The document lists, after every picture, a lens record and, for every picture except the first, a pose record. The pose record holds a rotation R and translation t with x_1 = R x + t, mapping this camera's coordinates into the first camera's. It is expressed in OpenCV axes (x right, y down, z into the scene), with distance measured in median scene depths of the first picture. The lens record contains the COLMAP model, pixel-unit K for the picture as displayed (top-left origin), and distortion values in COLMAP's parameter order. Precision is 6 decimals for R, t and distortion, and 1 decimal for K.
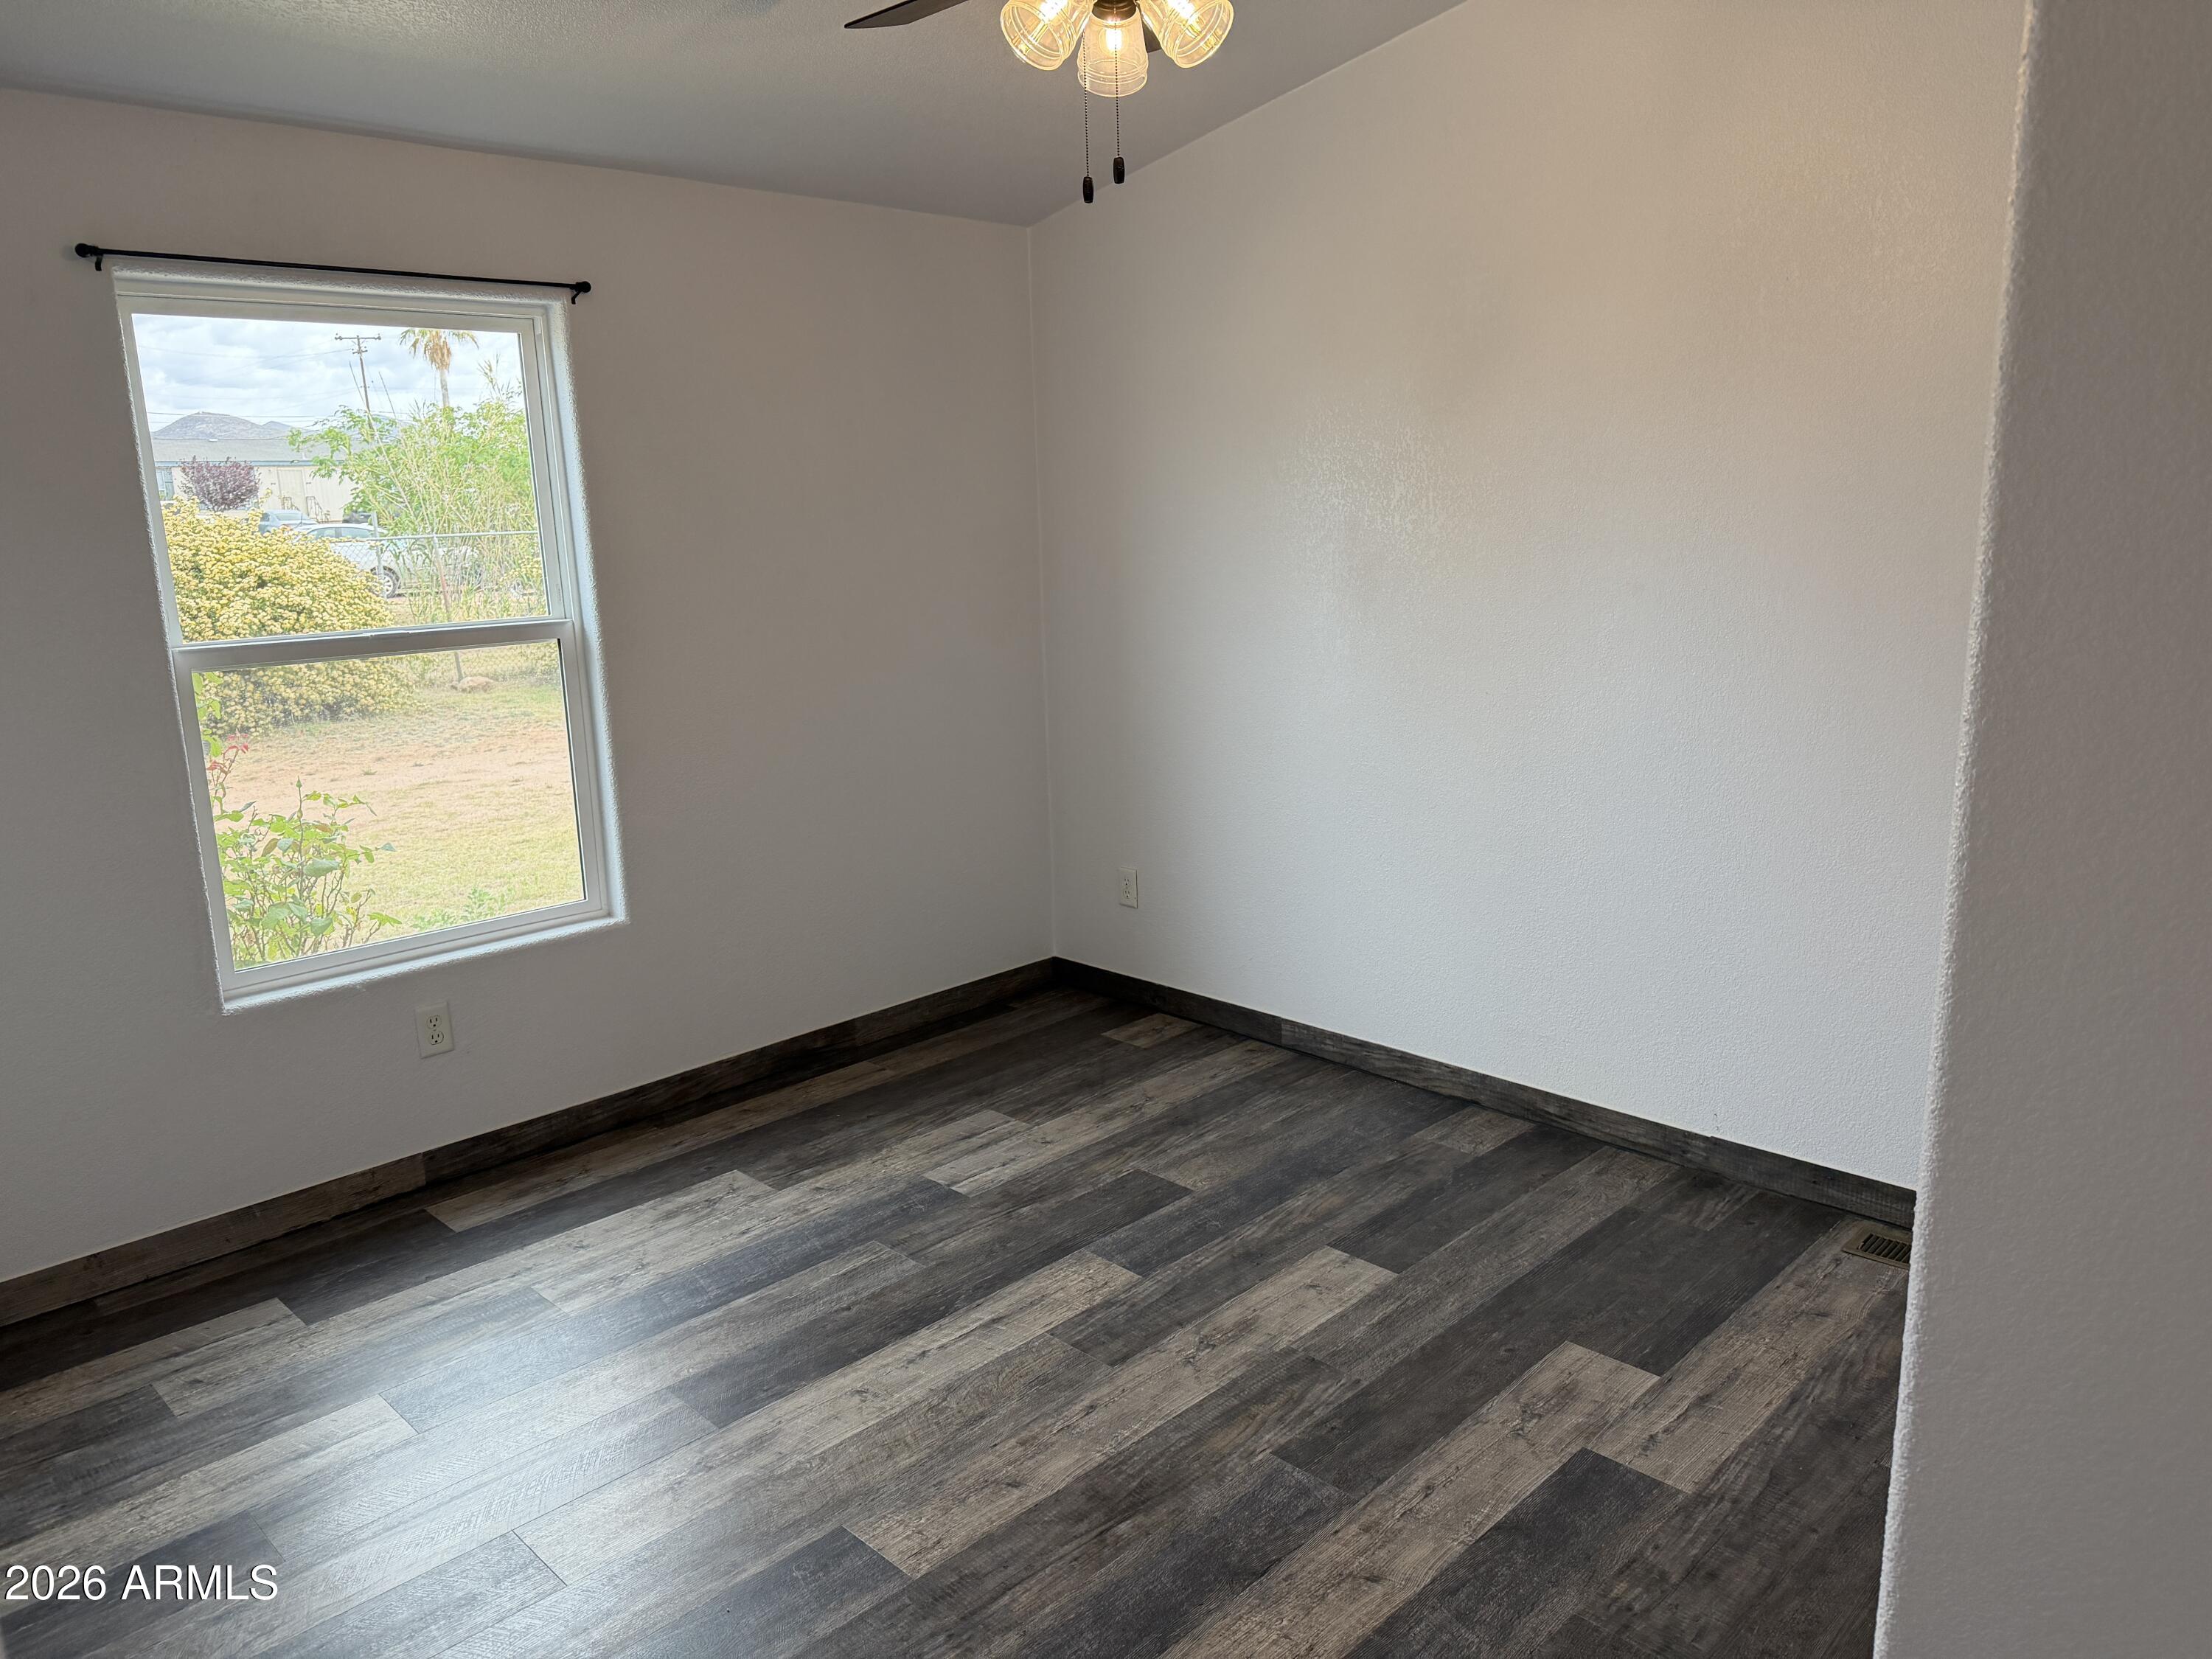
lens RADIAL K [[1538.7, 0, 1110.9], [0, 1538.7, 829.1], [0, 0, 1]] dist [0.000678, -0.011683]
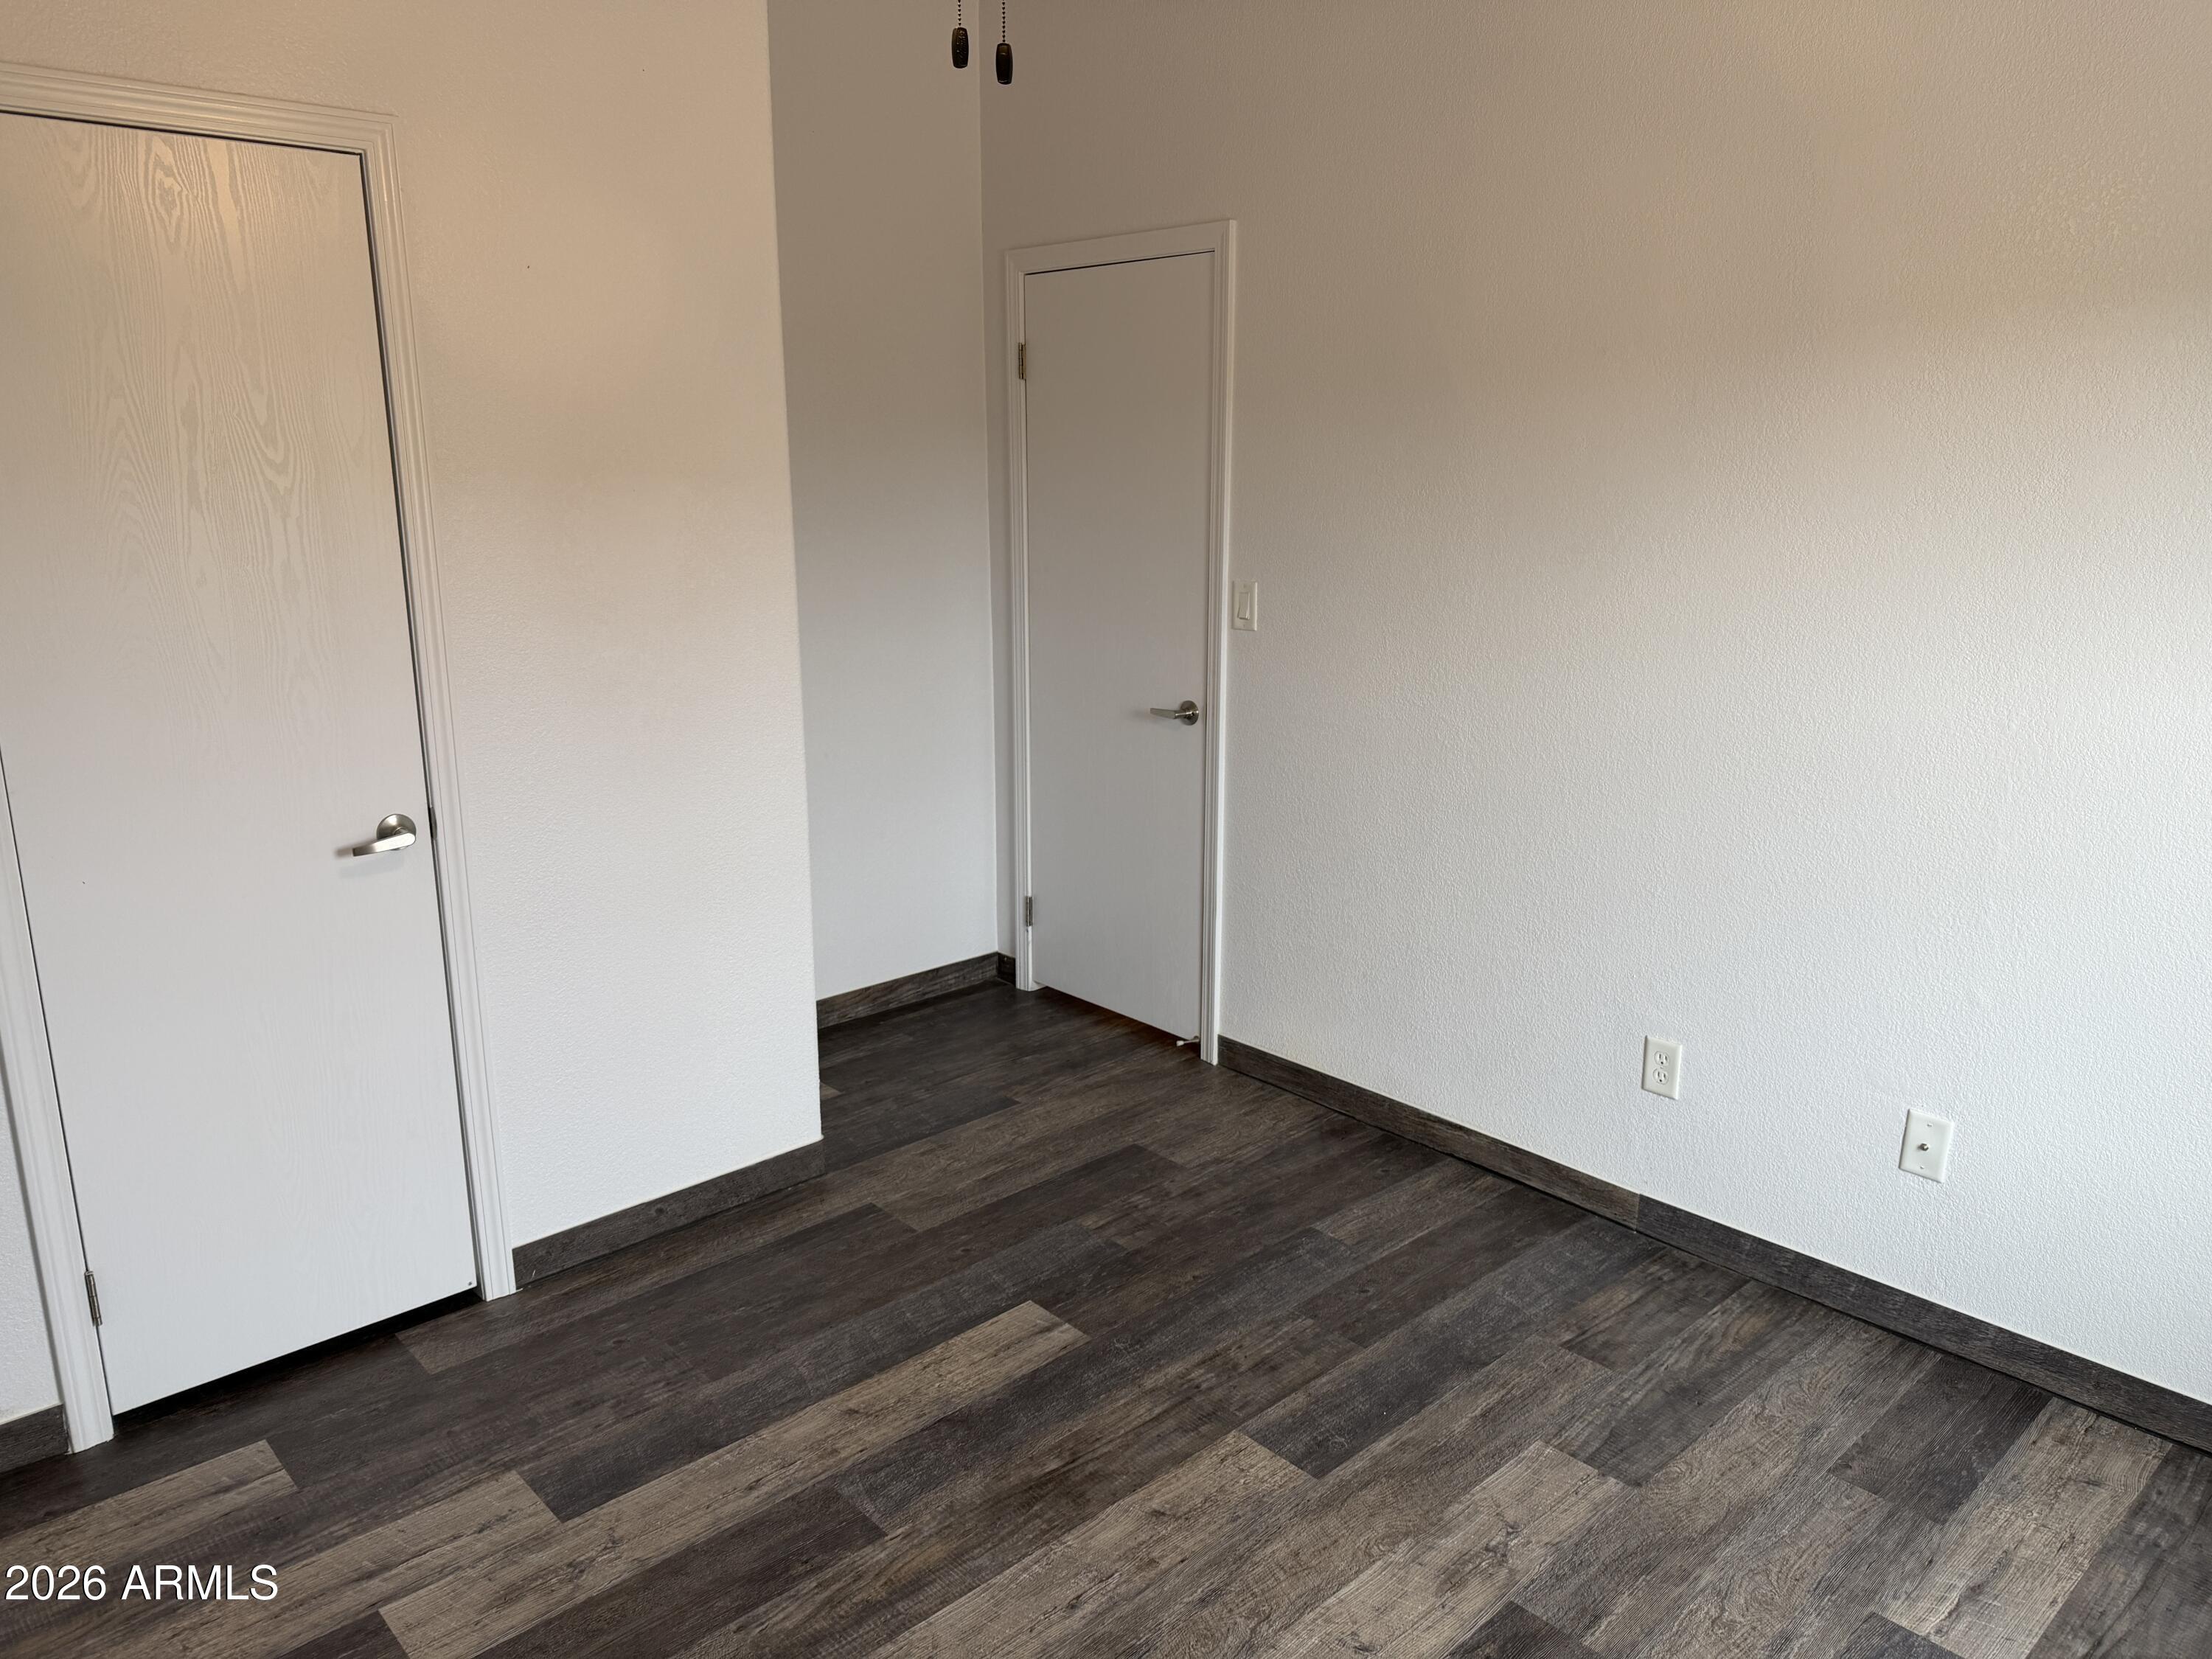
lens RADIAL K [[1538.7, 0, 1104.7], [0, 1538.7, 828.9], [0, 0, 1]] dist [0.000678, -0.011683]
pose [[-0.998785, 0.015043, 0.046935, -0.081548], [0.034200, 0.897248, 0.440200, -0.401140], [-0.035491, 0.441270, -0.896672, 1.687588]]
